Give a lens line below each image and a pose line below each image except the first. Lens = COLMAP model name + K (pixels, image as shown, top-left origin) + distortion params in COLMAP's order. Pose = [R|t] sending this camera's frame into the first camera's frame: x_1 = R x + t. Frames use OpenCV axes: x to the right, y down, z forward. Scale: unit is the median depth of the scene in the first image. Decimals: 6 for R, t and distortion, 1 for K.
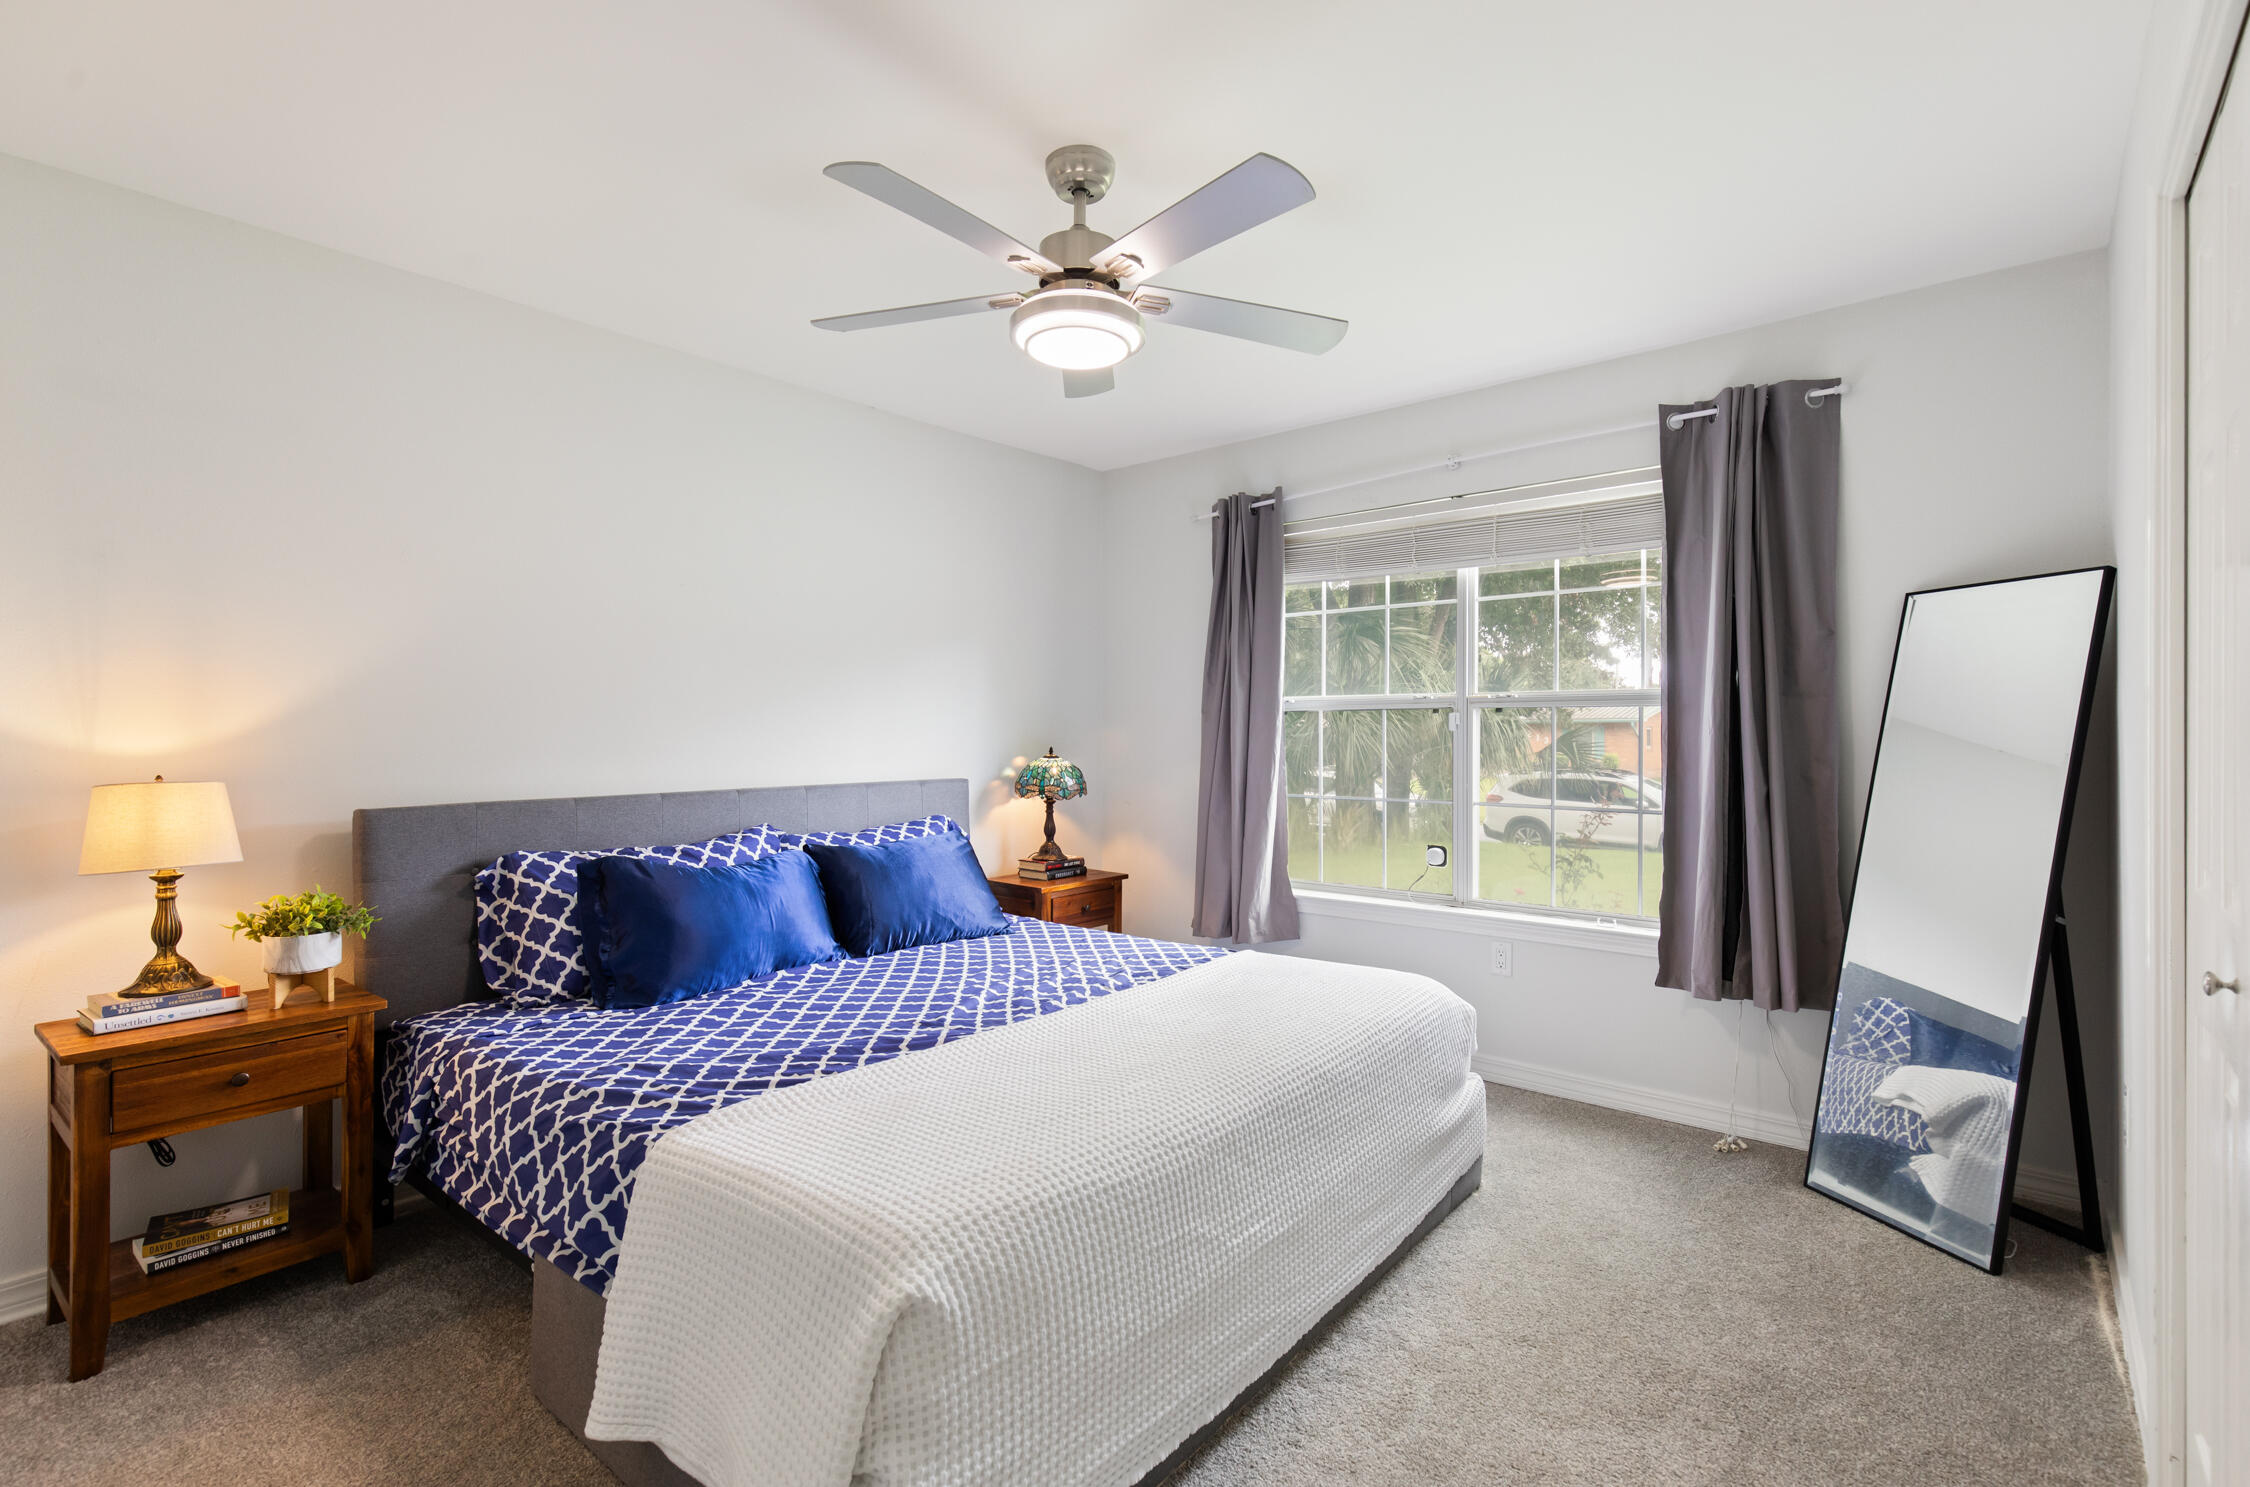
lens RADIAL K [[1040.3, 0, 1167.4], [0, 1040.3, 738.4], [0, 0, 1]] dist [0.014686, -0.002069]
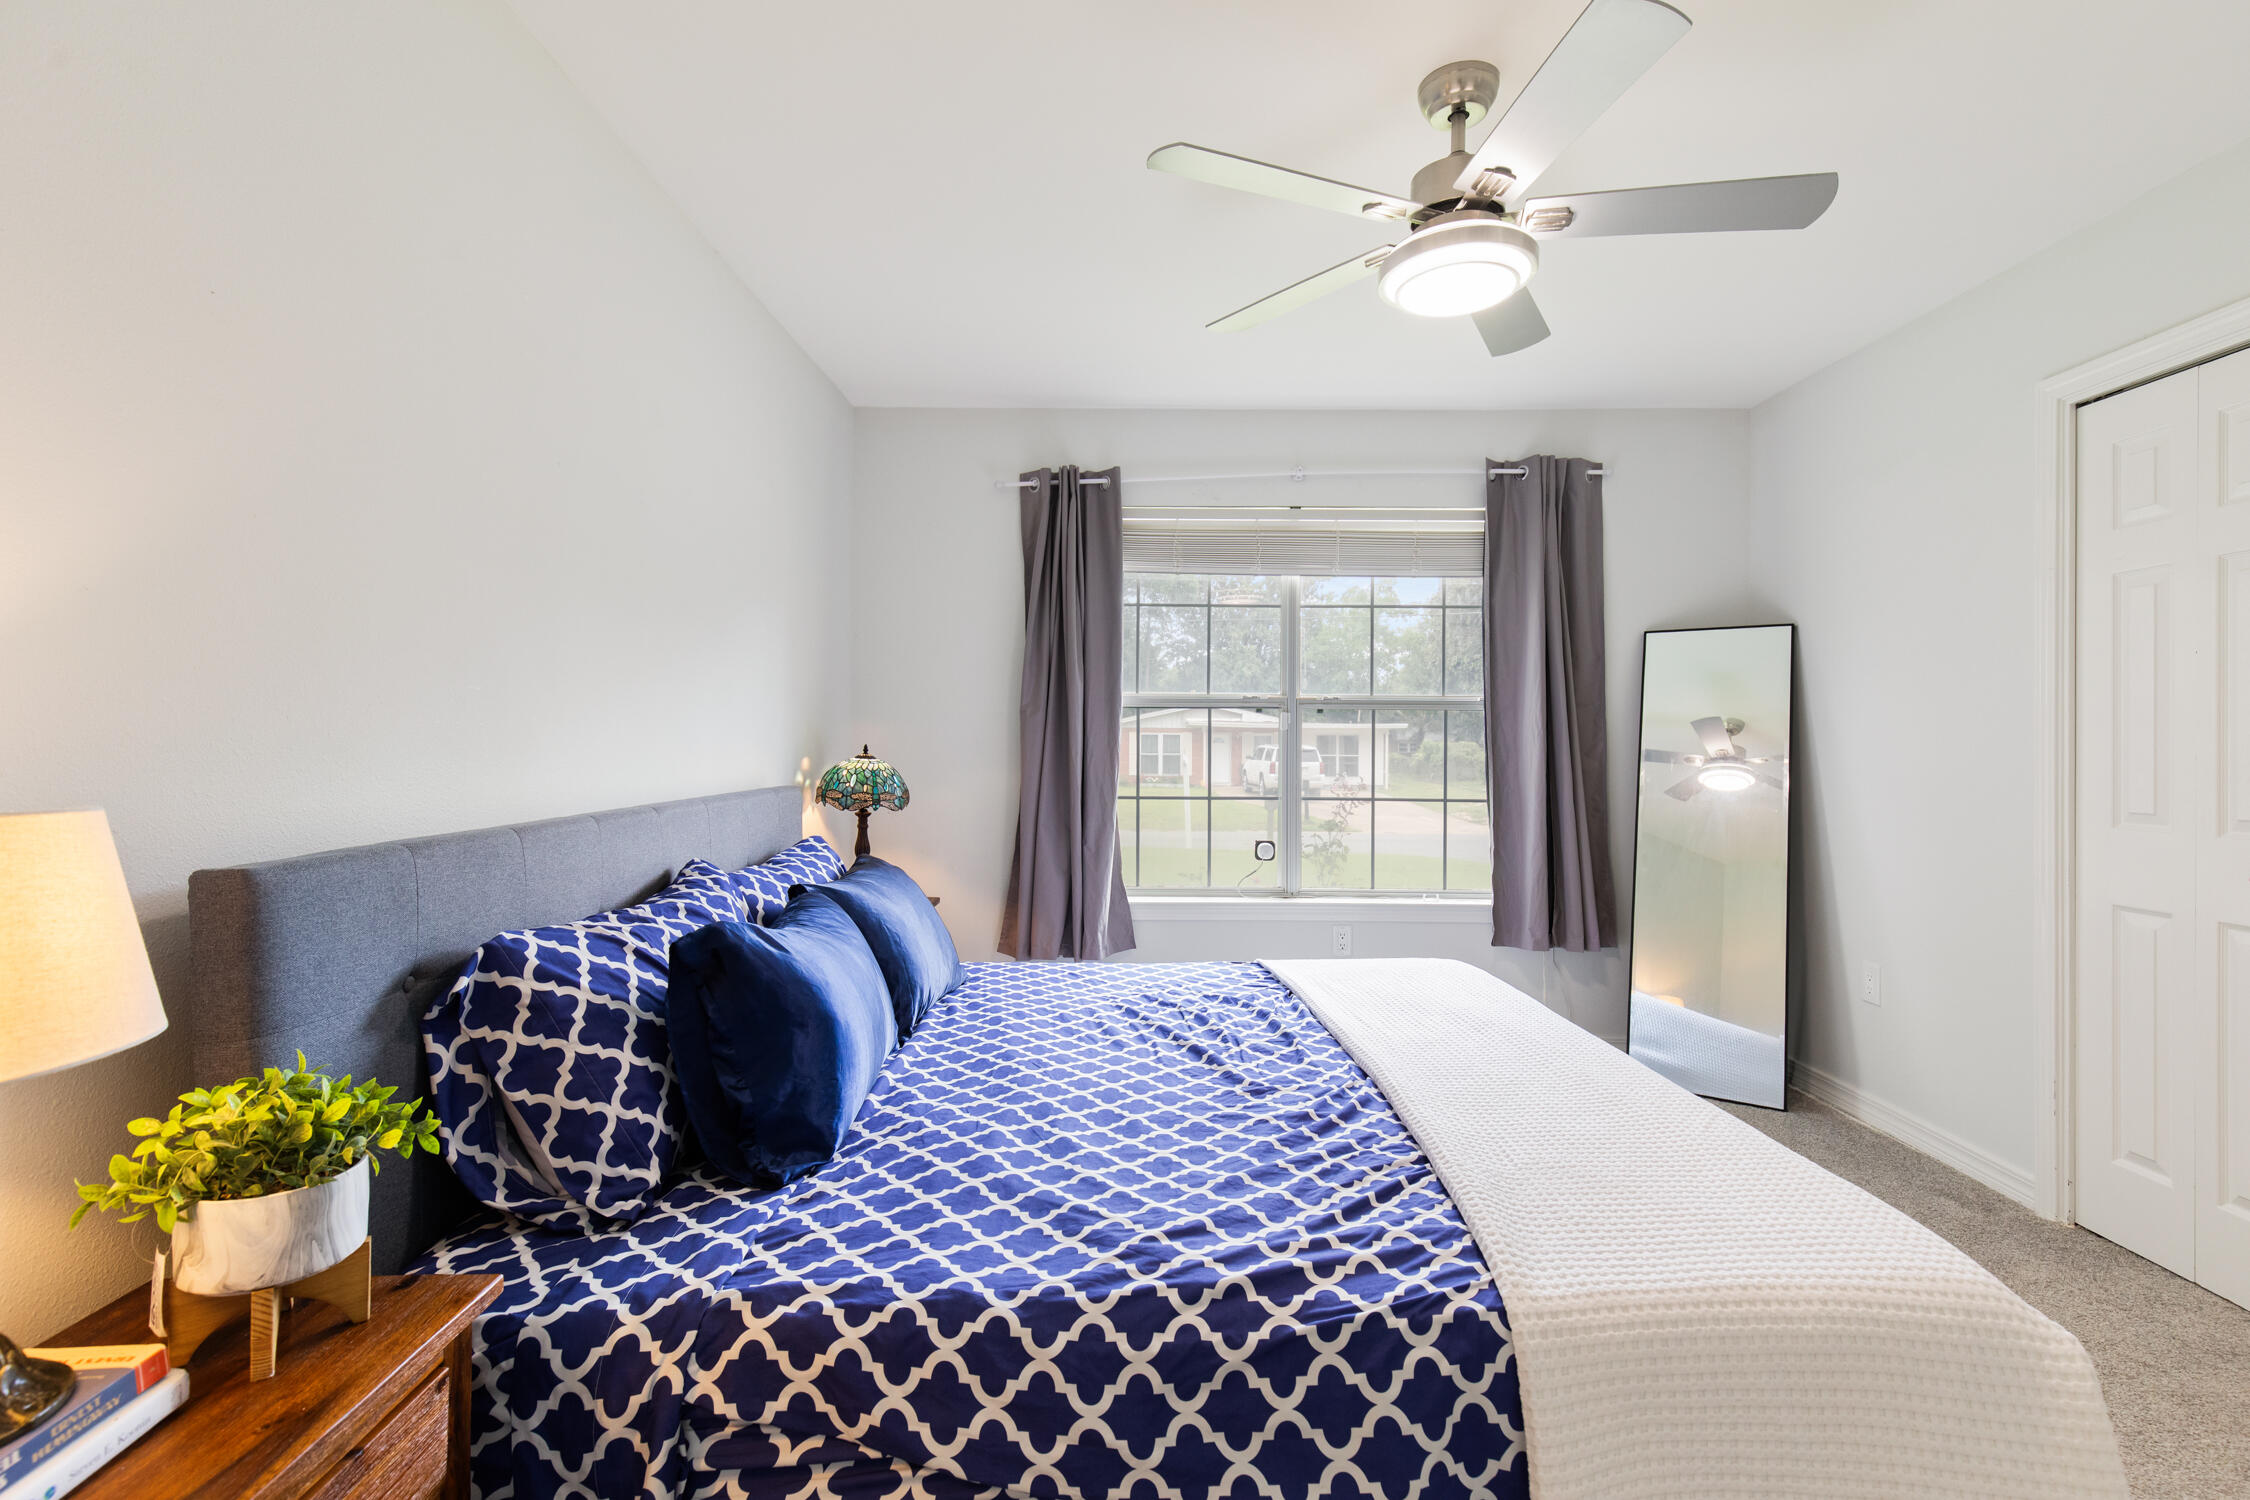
lens RADIAL K [[1040.3, 0, 1130.3], [0, 1040.3, 744.1], [0, 0, 1]] dist [0.014686, -0.002069]
pose [[0.773525, 0.005140, 0.633745, -0.613206], [-0.003641, 0.999987, -0.003667, 0.013327], [-0.633755, 0.000529, 0.773534, 0.350094]]
